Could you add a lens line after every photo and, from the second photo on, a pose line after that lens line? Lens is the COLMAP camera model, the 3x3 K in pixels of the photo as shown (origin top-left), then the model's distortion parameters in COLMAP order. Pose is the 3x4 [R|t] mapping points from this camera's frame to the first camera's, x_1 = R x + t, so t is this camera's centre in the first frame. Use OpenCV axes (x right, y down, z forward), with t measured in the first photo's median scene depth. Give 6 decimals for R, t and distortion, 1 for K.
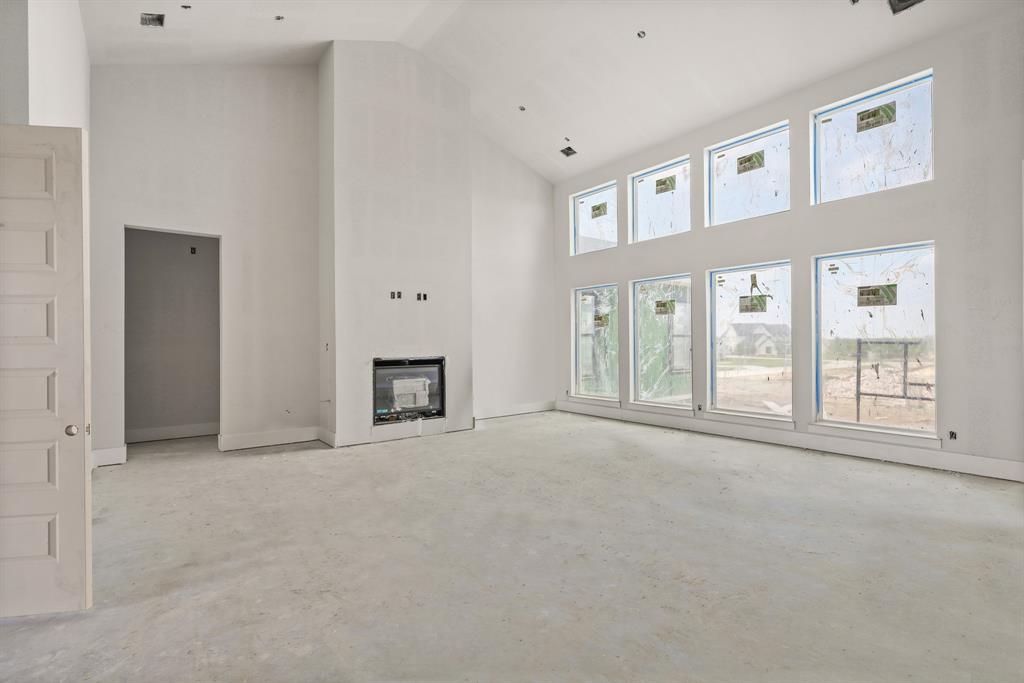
lens RADIAL K [[472.4, 0, 535.1], [0, 472.4, 343.9], [0, 0, 1]] dist [0.000574, 0.000208]
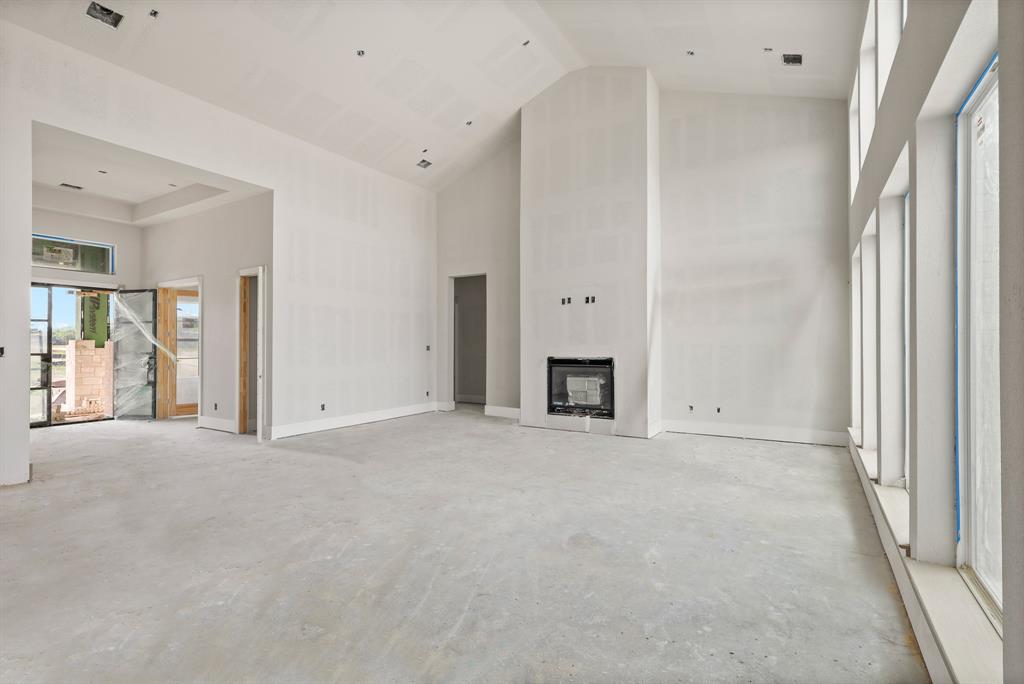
lens RADIAL K [[487.1, 0, 512.0], [0, 487.1, 342.0], [0, 0, 1]] dist [-0.000907, 0.000031]
pose [[0.331982, -0.002024, -0.943284, 0.732615], [-0.001280, 0.999996, -0.002596, -0.003218], [0.943285, 0.002069, 0.331978, 0.488600]]
